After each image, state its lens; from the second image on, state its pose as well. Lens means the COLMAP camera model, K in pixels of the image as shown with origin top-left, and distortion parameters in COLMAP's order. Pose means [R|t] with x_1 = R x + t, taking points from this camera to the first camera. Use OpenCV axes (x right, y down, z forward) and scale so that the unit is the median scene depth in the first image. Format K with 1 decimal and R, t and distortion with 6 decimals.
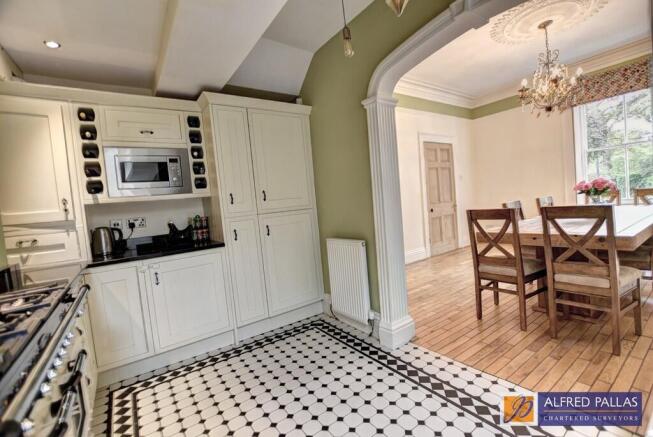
lens RADIAL K [[290.4, 0, 329.5], [0, 290.4, 215.4], [0, 0, 1]] dist [-0.018568, -0.000510]
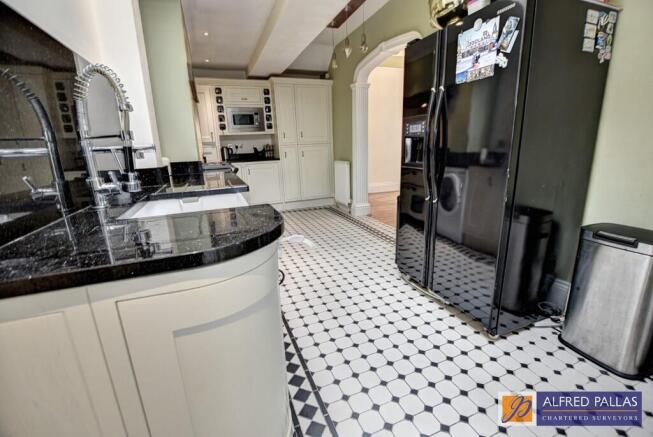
lens RADIAL K [[290.4, 0, 329.5], [0, 290.4, 215.4], [0, 0, 1]] dist [-0.018568, -0.000510]
pose [[0.969423, 0.106008, -0.221317, 0.436369], [-0.059504, 0.976510, 0.207095, 0.045096], [0.238072, -0.187593, 0.952959, -0.862000]]
